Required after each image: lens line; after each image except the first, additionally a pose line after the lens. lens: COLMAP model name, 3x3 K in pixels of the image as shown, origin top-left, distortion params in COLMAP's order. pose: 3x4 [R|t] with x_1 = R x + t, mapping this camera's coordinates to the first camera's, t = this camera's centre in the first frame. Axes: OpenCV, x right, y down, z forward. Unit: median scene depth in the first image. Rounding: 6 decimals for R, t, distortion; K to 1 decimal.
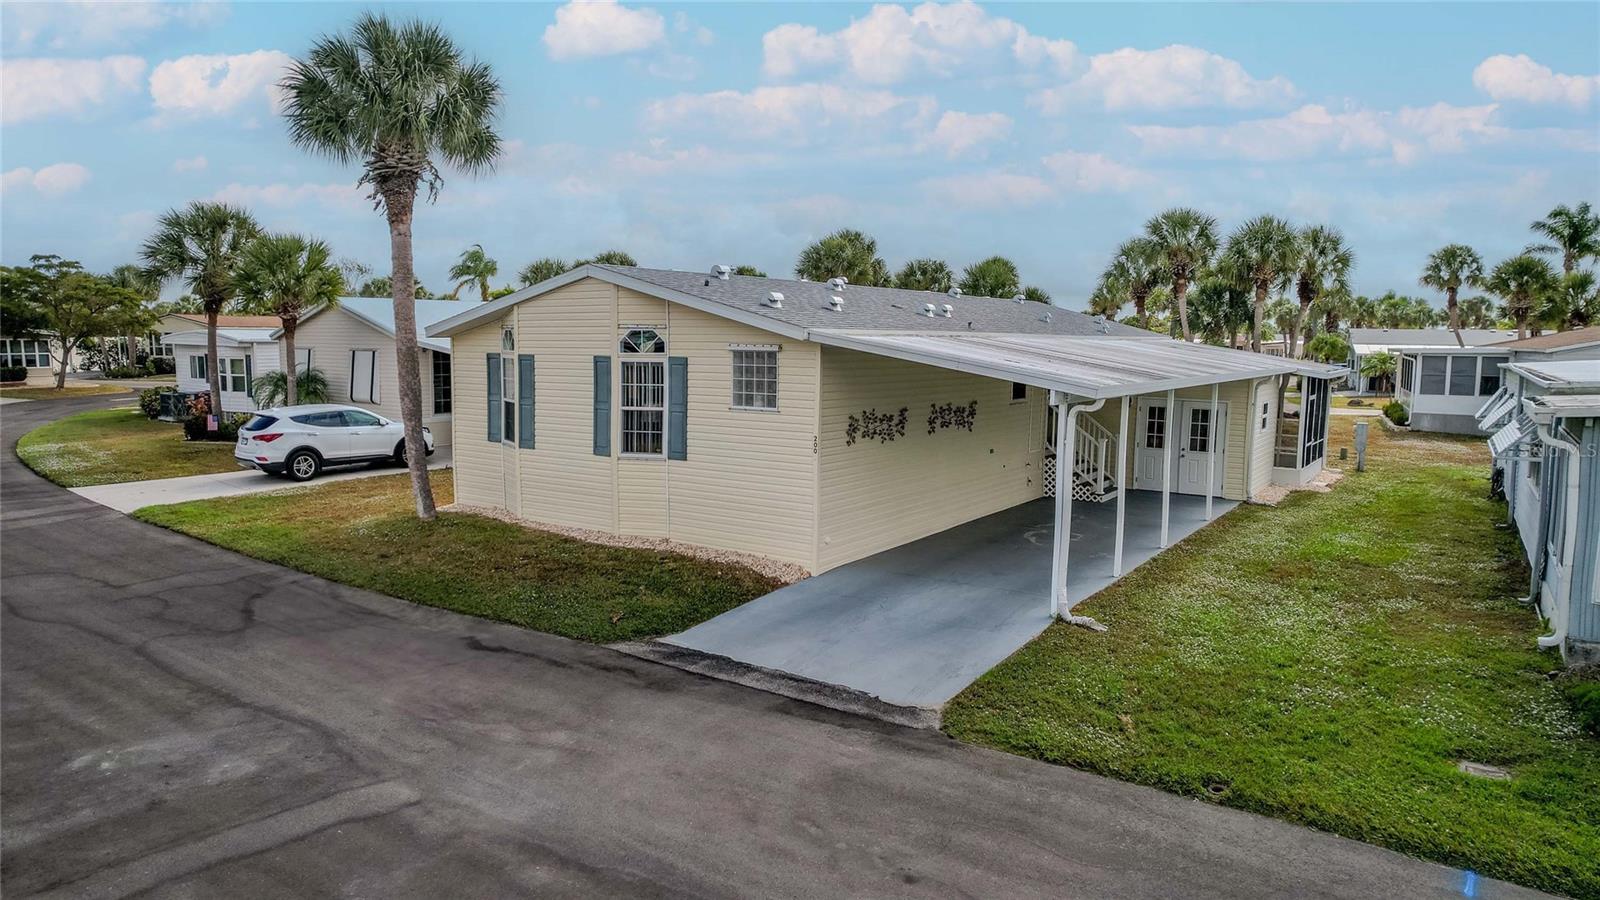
lens RADIAL K [[1027.0, 0, 800.0], [0, 1027.0, 450.0], [0, 0, 1]] dist [-0.085783, 0.076351]
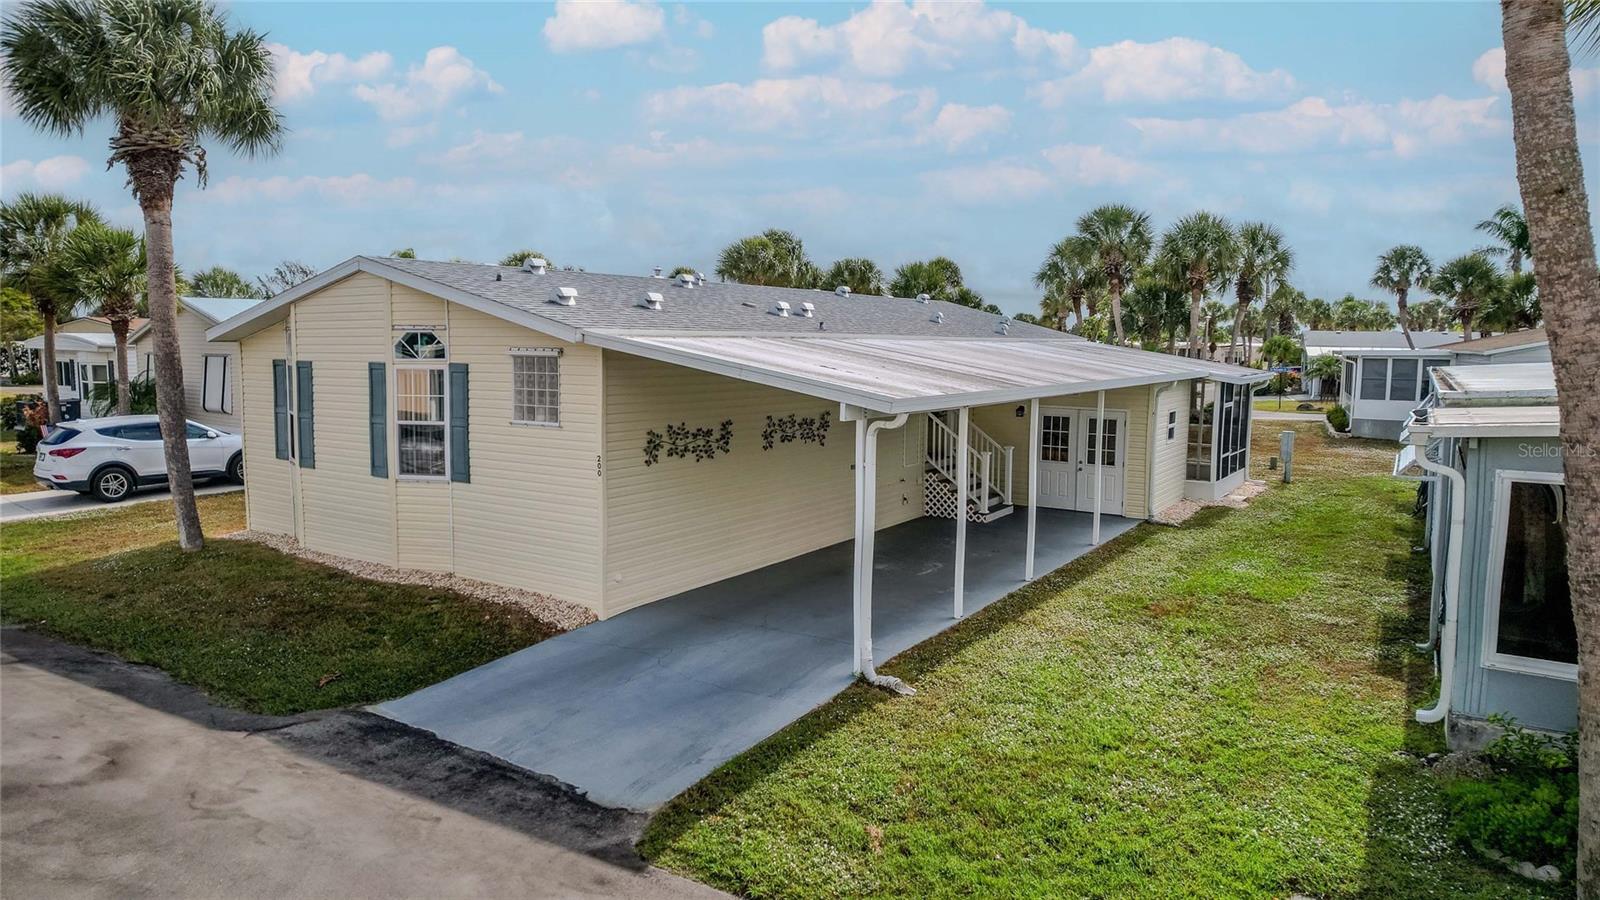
lens RADIAL K [[1027.5, 0, 802.4], [0, 1027.5, 443.9], [0, 0, 1]] dist [-0.083588, 0.077110]
pose [[0.999634, -0.003640, 0.026812, 0.133319], [0.003895, 0.999948, -0.009452, -0.012325], [-0.026776, 0.009553, 0.999596, 0.122910]]
